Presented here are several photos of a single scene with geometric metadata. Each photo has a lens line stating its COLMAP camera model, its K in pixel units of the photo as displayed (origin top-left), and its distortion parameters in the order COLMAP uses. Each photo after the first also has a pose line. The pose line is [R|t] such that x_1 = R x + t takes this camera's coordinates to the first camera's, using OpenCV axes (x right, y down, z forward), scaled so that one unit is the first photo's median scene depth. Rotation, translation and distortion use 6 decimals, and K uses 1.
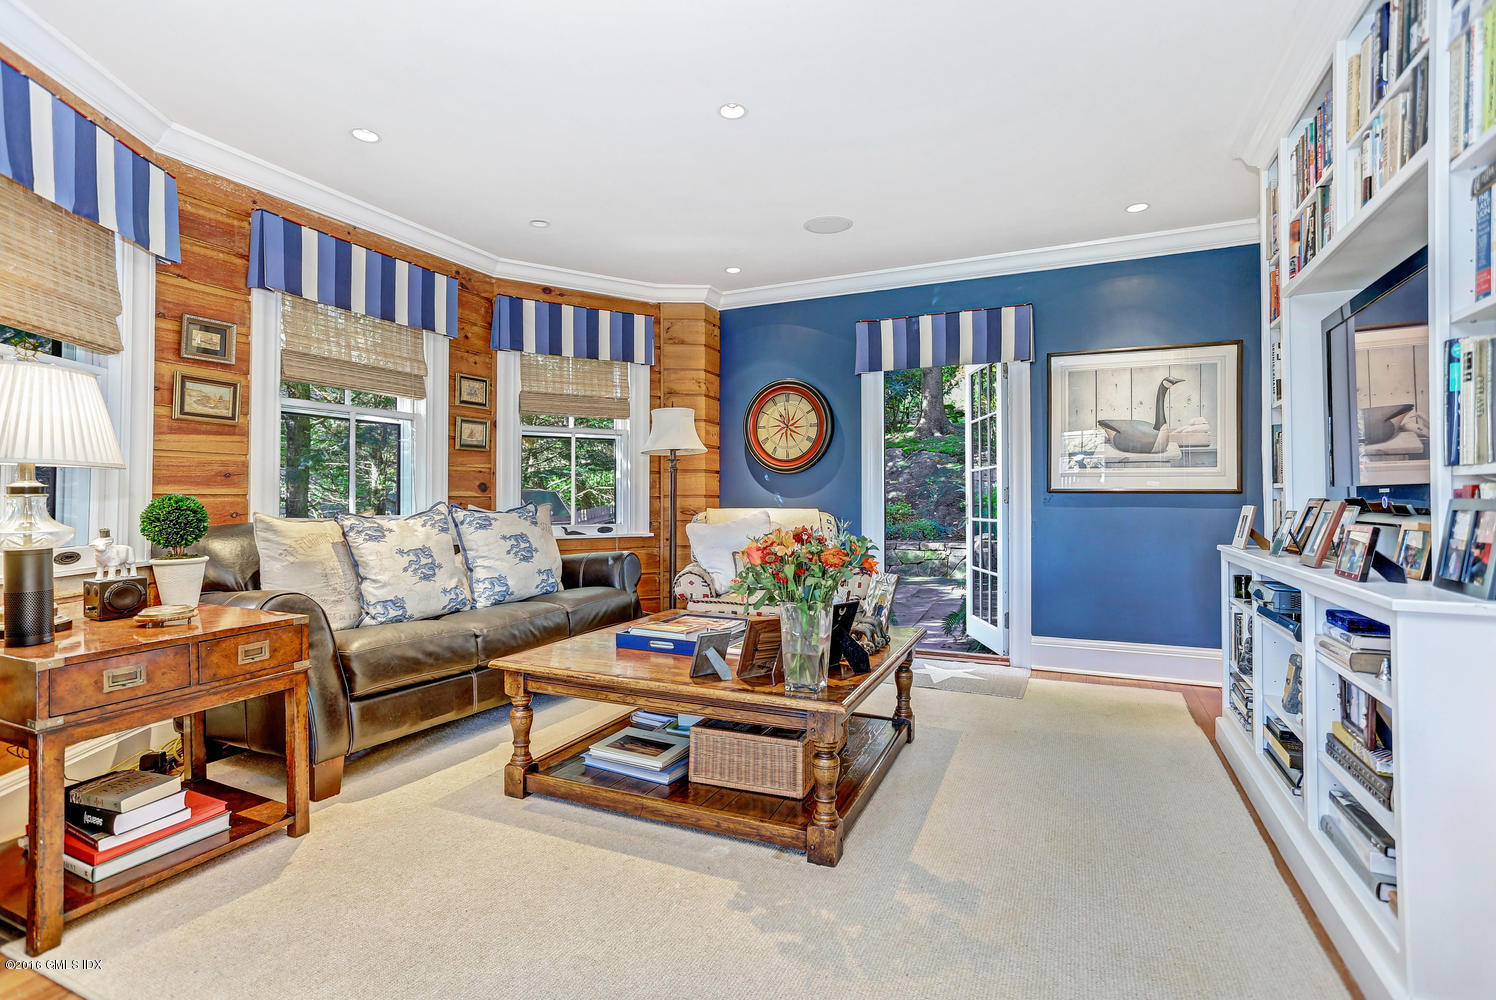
lens RADIAL K [[706.6, 0, 748.0], [0, 706.6, 500.0], [0, 0, 1]] dist [-0.052494, 0.000068]
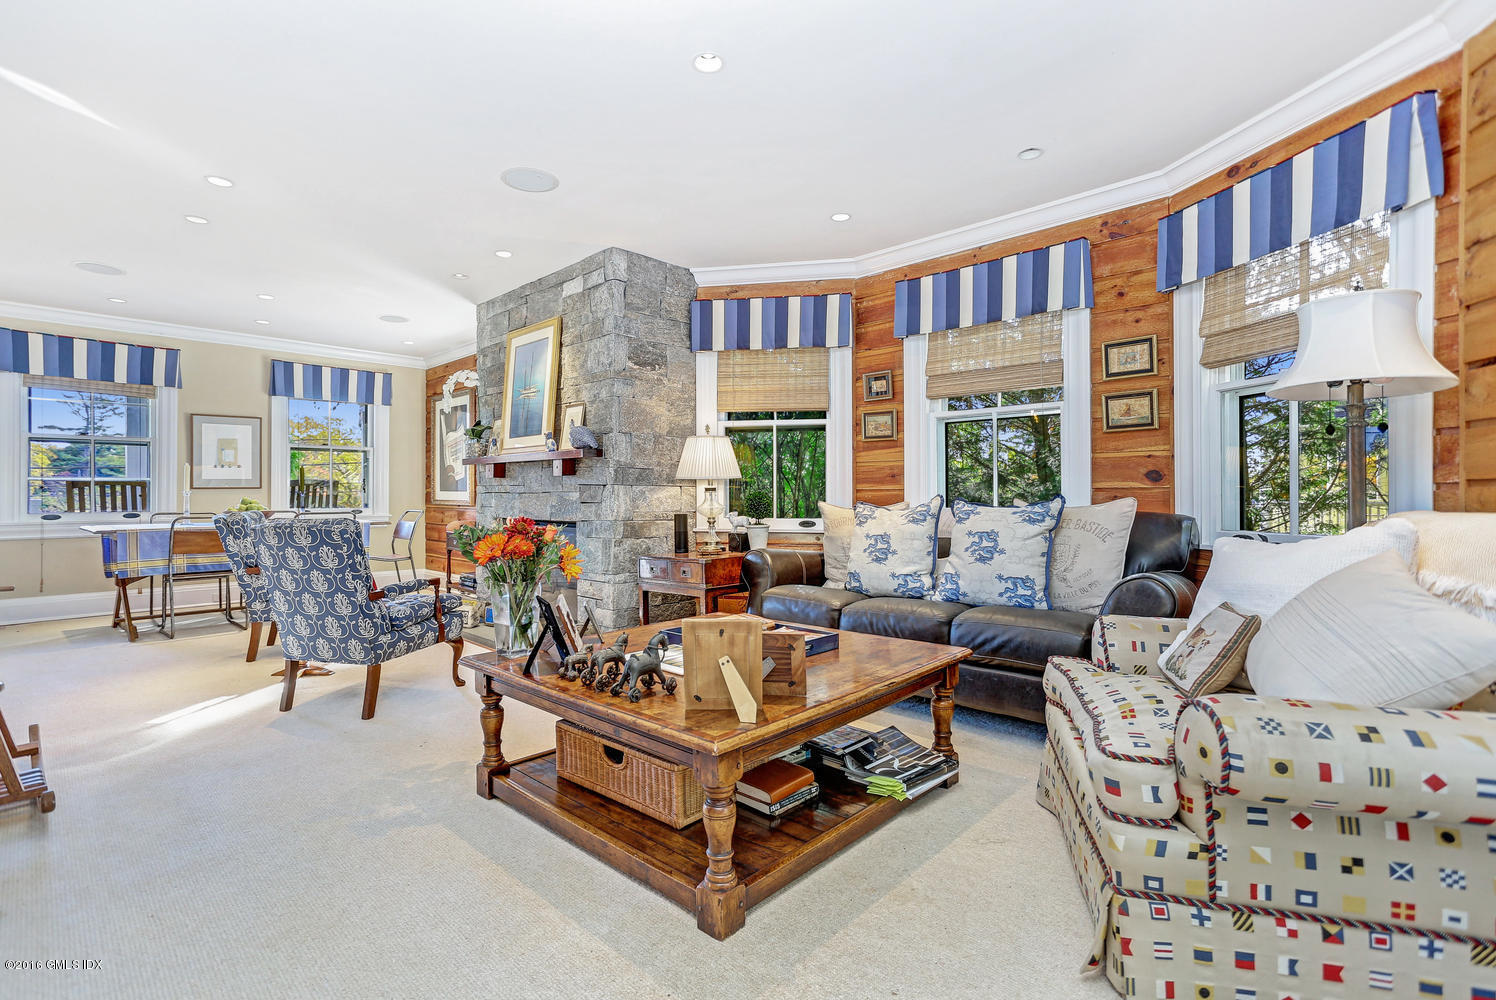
lens RADIAL K [[706.6, 0, 748.0], [0, 706.6, 500.0], [0, 0, 1]] dist [-0.052494, 0.000068]
pose [[-0.327904, -0.002335, -0.944708, 0.702046], [-0.003716, 0.999992, -0.001182, 0.016029], [0.944704, 0.003123, -0.327911, 1.169753]]
